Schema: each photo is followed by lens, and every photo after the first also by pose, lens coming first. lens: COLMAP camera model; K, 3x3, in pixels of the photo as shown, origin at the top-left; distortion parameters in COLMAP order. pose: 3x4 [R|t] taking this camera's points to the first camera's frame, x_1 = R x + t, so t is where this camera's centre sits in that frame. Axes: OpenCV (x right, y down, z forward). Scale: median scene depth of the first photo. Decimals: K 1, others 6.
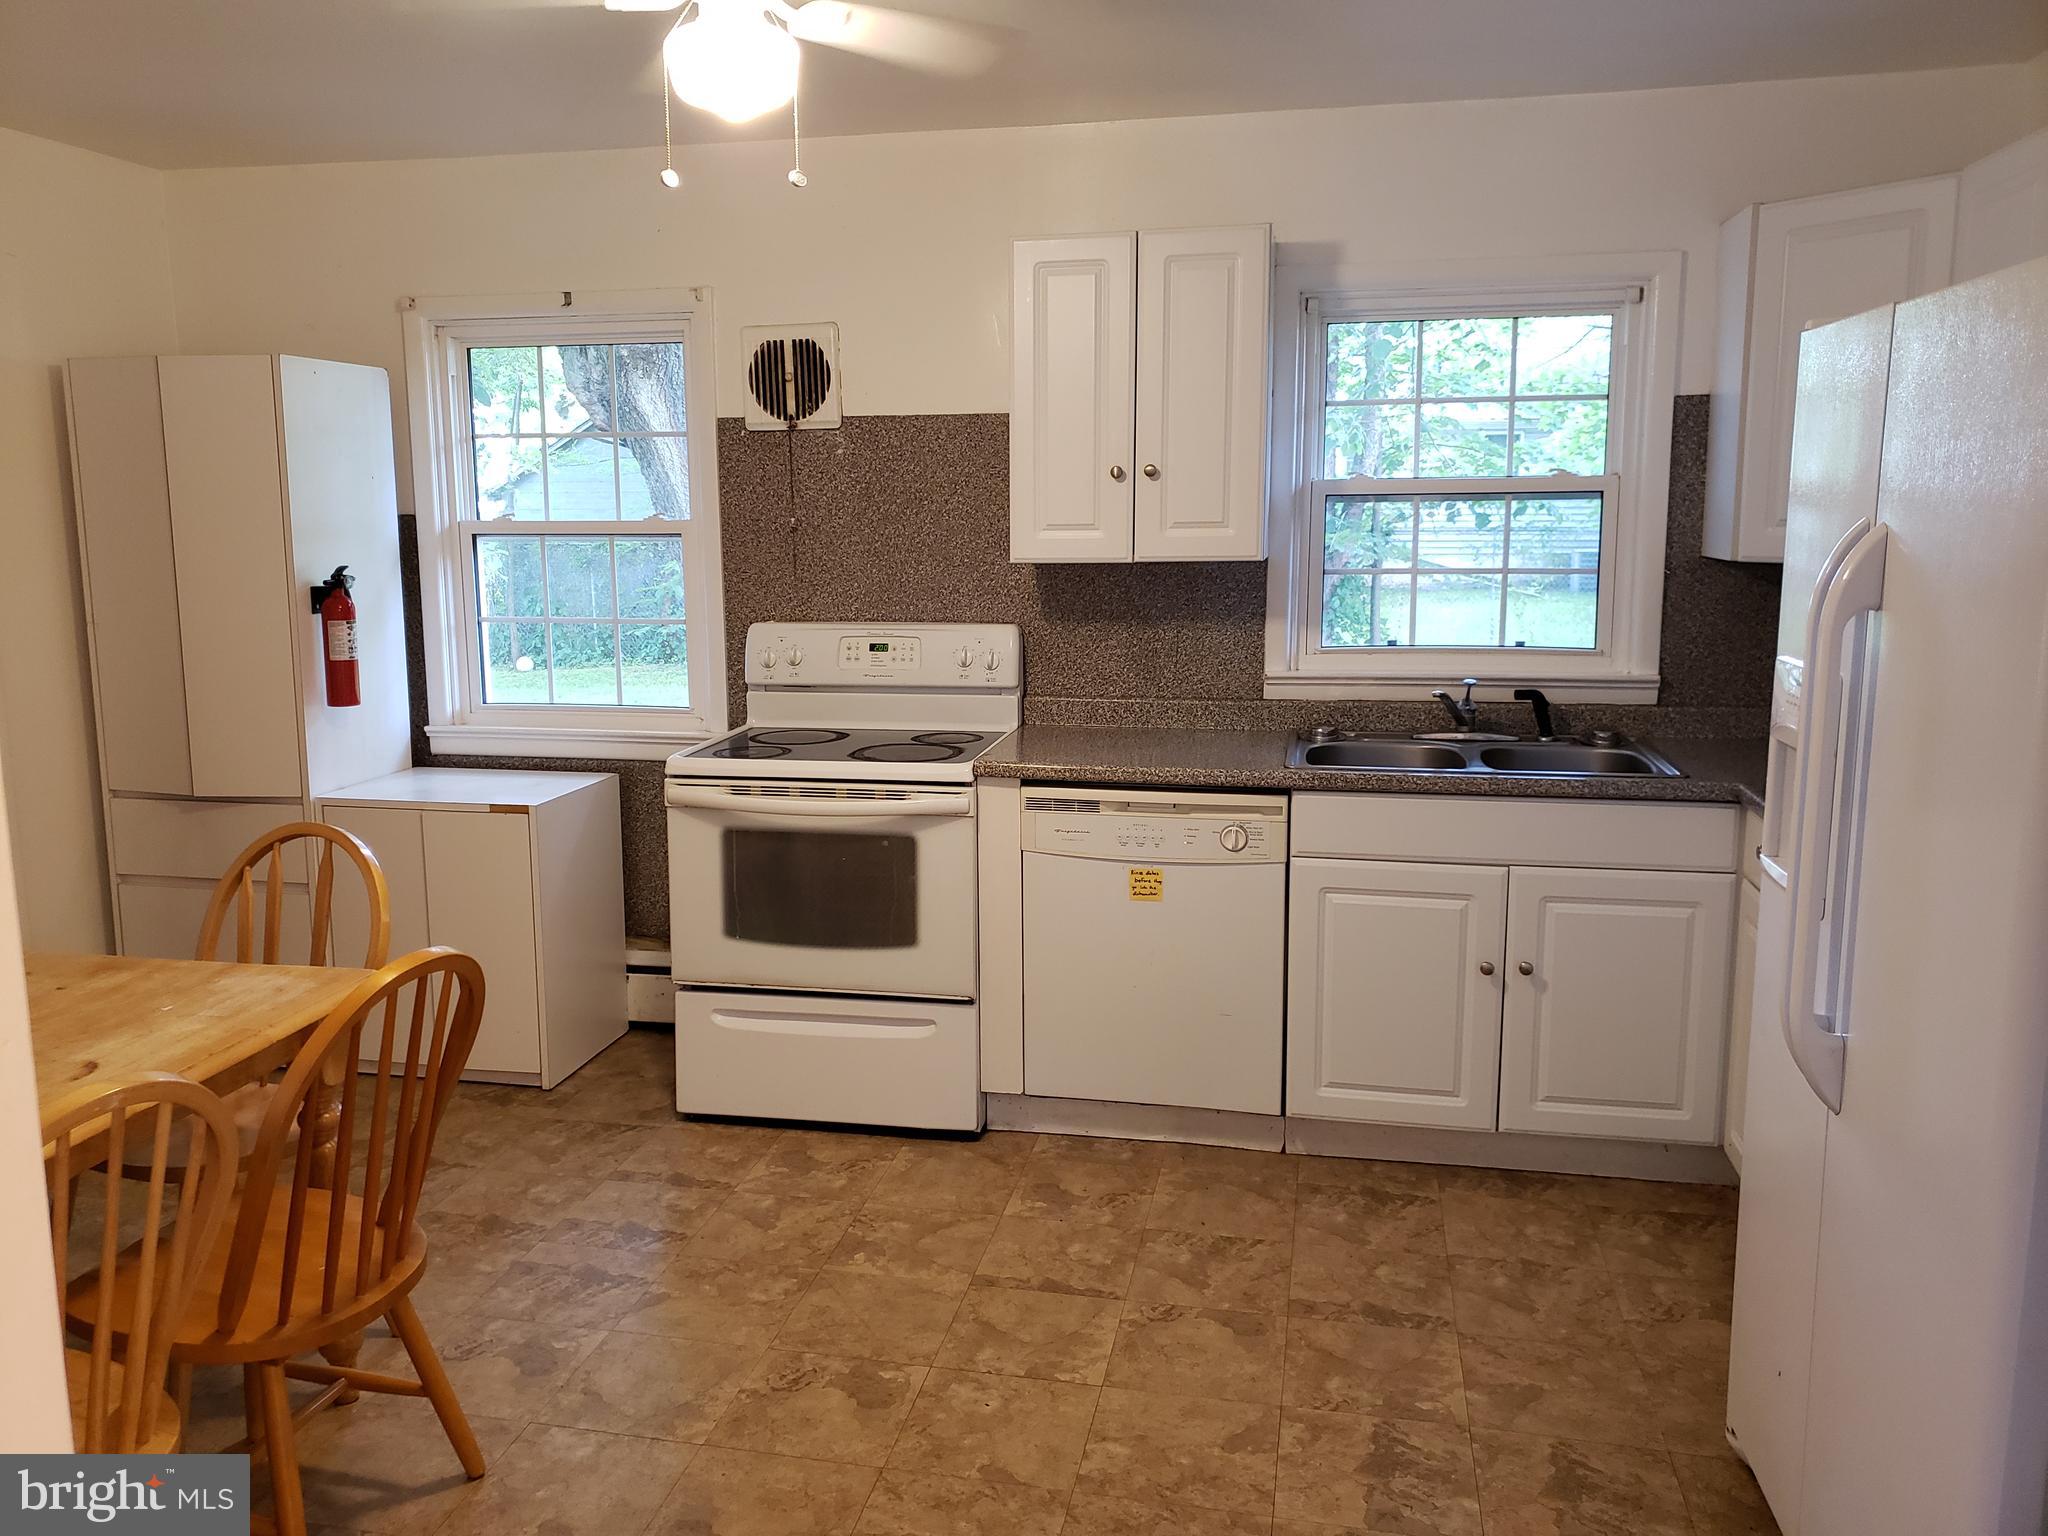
lens RADIAL K [[1577.2, 0, 980.2], [0, 1577.2, 750.5], [0, 0, 1]] dist [0.165500, -0.294928]
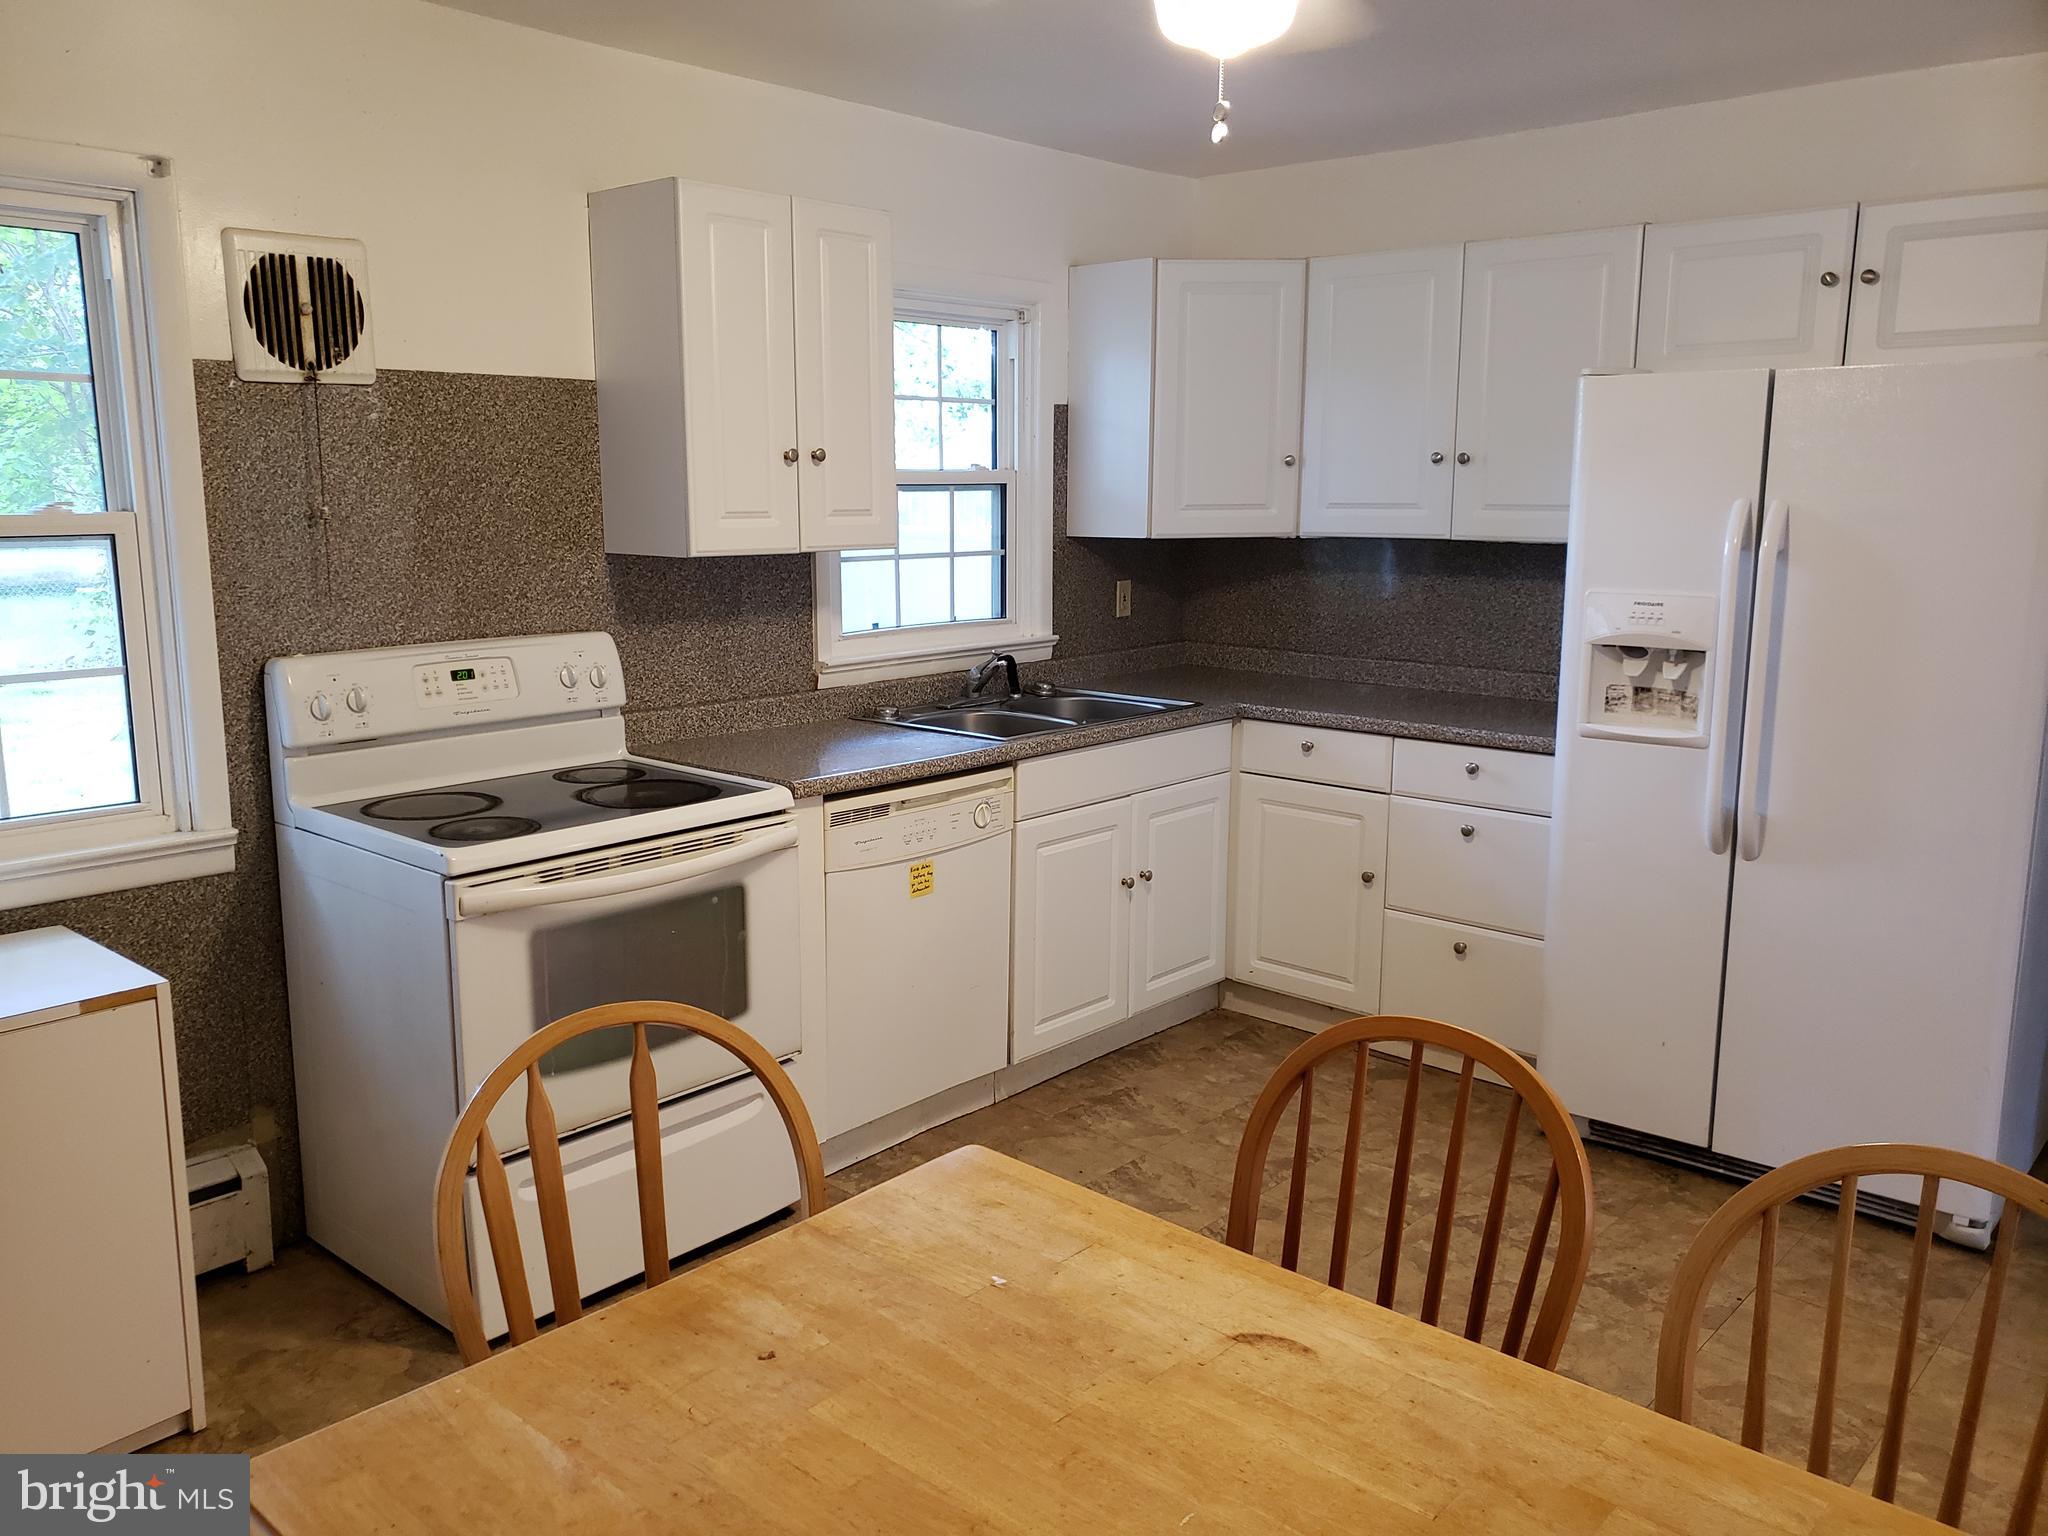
lens RADIAL K [[1577.2, 0, 980.2], [0, 1577.2, 750.5], [0, 0, 1]] dist [0.165500, -0.294928]
pose [[0.520125, -0.139213, 0.842669, -0.639832], [0.131368, 0.987926, 0.082125, -0.064803], [-0.843927, 0.067984, 0.532133, 0.408943]]
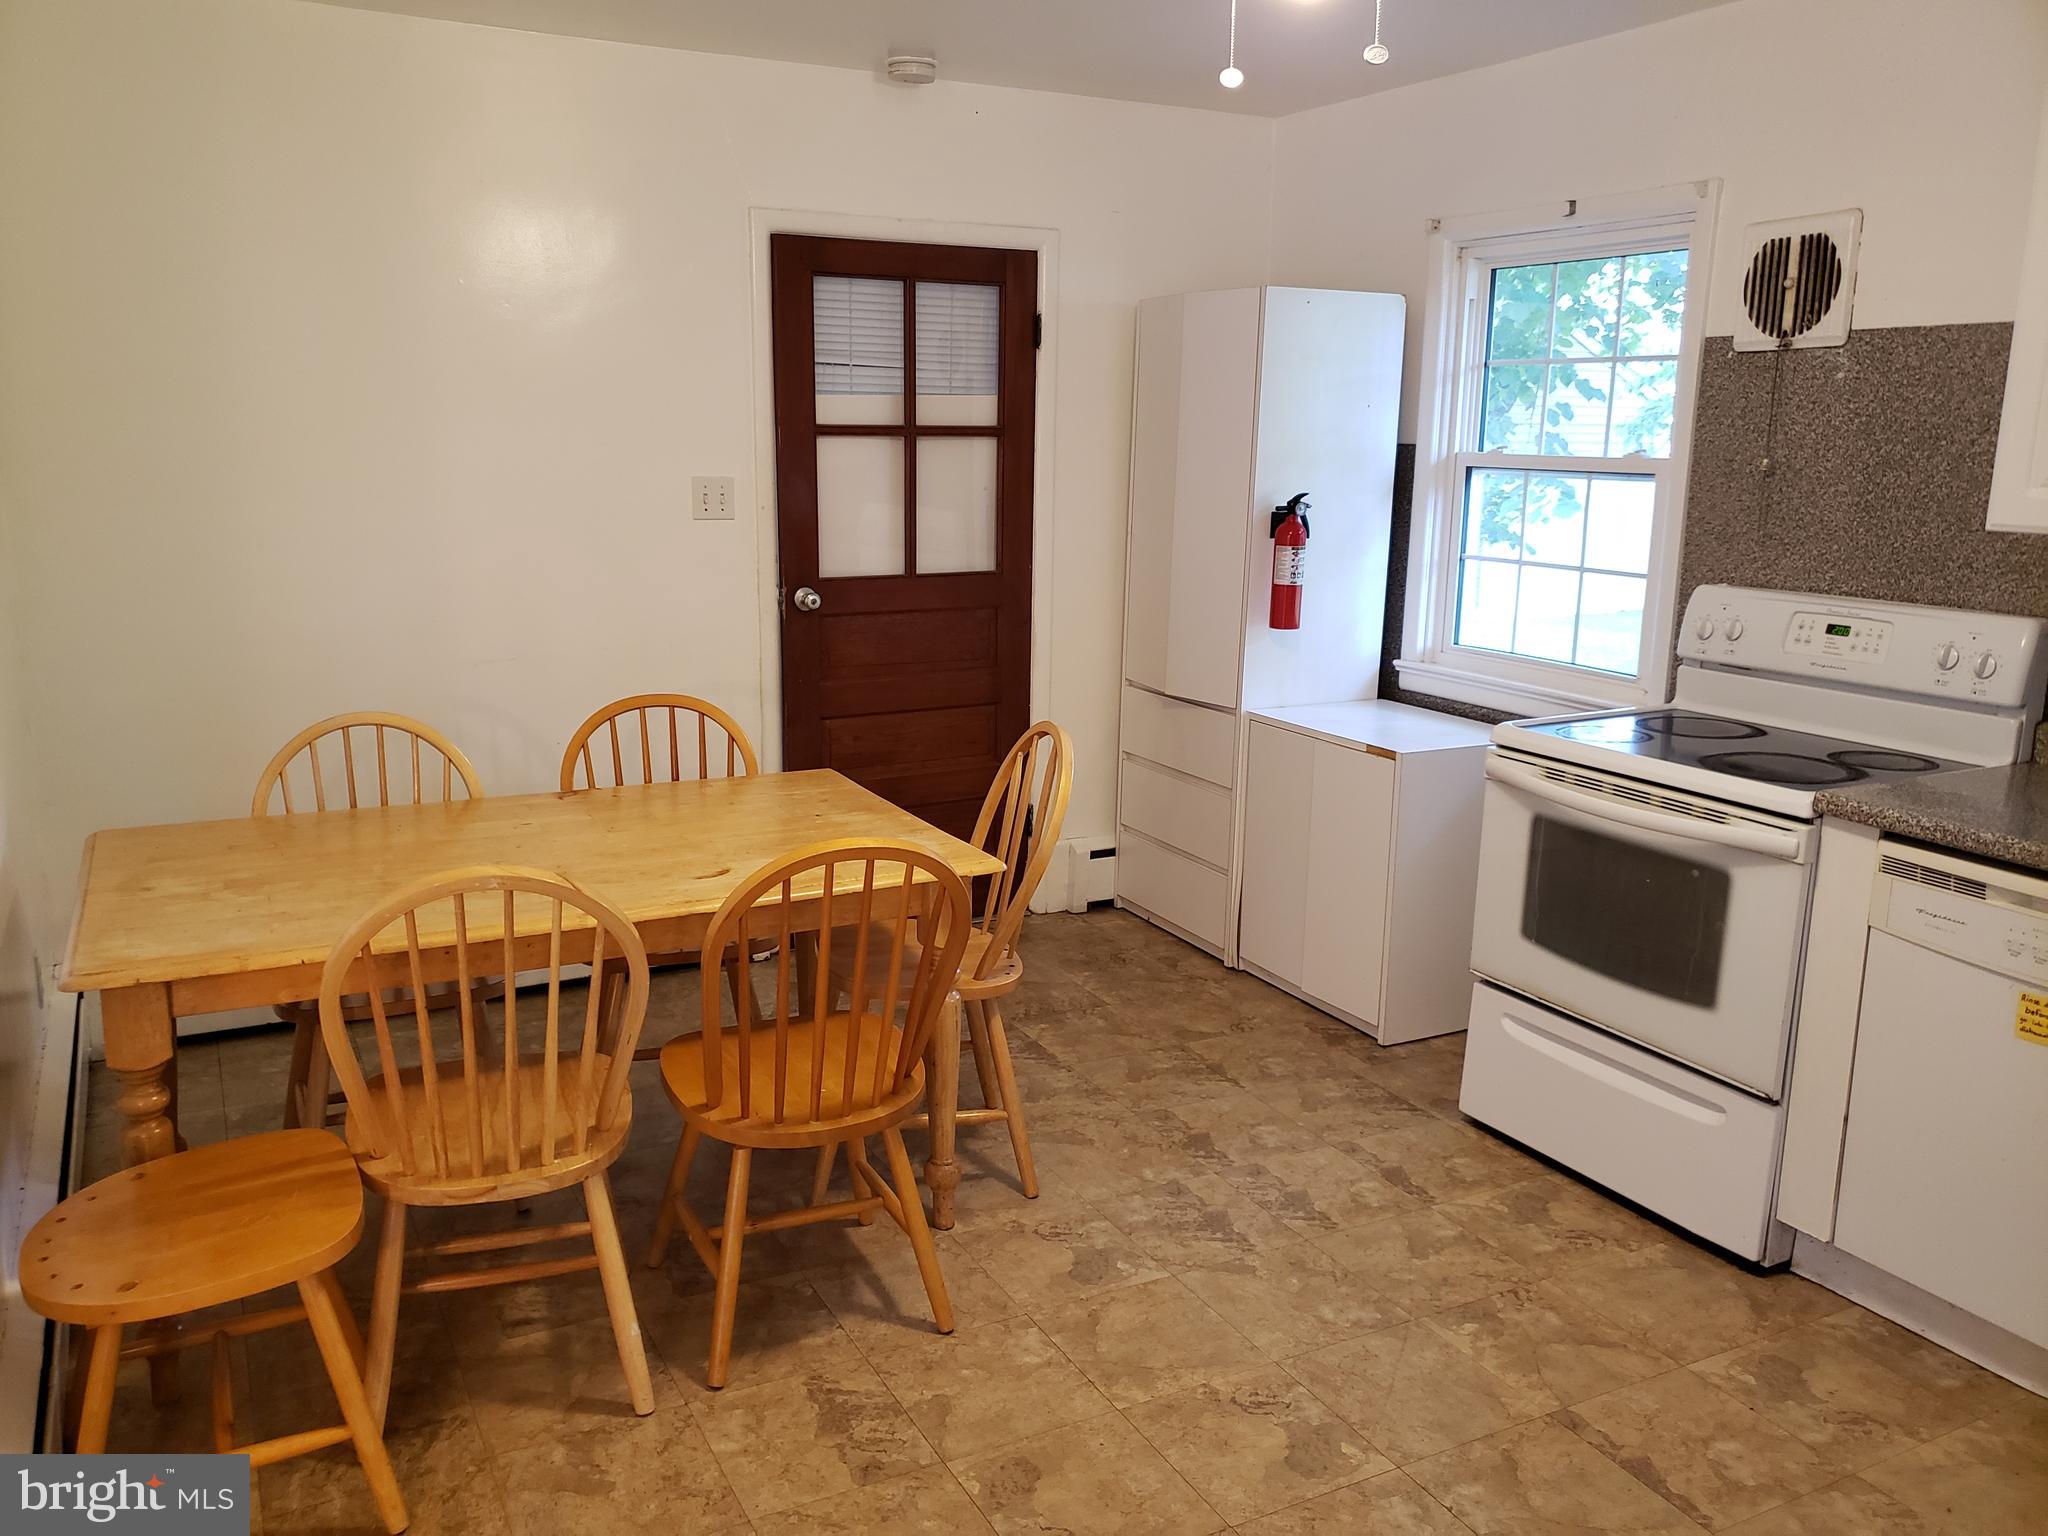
lens RADIAL K [[1601.3, 0, 1015.6], [0, 1601.3, 758.4], [0, 0, 1]] dist [-0.002256, 0.040337]
pose [[0.646739, 0.175634, -0.742214, 0.289685], [-0.139348, 0.983956, 0.111416, -0.037886], [0.749874, 0.031369, 0.660836, 0.196671]]
